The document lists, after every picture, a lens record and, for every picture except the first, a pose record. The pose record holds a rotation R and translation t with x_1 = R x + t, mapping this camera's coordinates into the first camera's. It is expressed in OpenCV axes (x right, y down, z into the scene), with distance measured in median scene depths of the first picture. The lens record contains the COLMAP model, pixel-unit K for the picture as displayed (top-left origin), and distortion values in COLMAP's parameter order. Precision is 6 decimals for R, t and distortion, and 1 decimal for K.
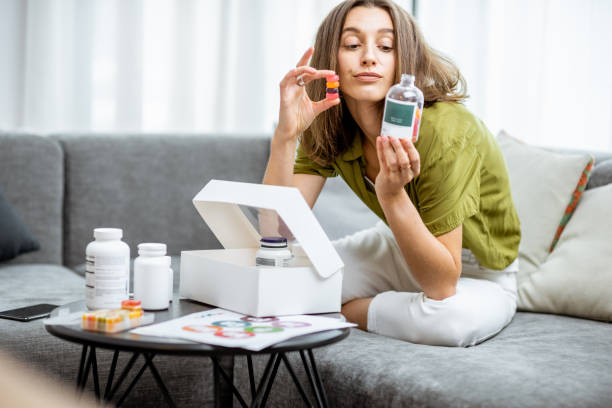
lens RADIAL K [[1493.3, 0, 306.8], [0, 1493.3, 194.8], [0, 0, 1]] dist [-0.058455, -0.537370]
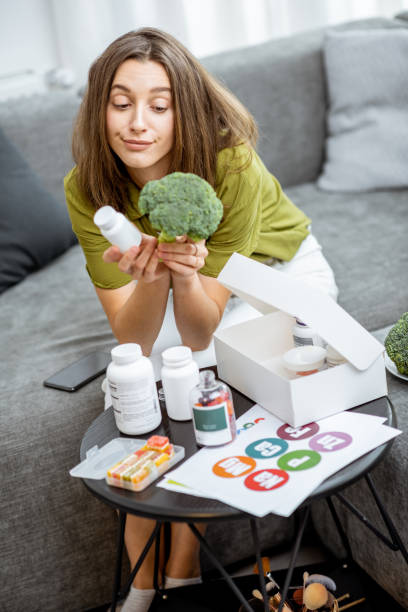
lens RADIAL K [[1493.3, 0, 204.0], [0, 1493.3, 306.0], [0, 0, 1]] dist [-0.058455, -0.537370]
pose [[0.975817, -0.108553, -0.189732, 0.094340], [0.161769, 0.942381, 0.292829, -0.265790], [0.147013, -0.316440, 0.937151, 0.138066]]
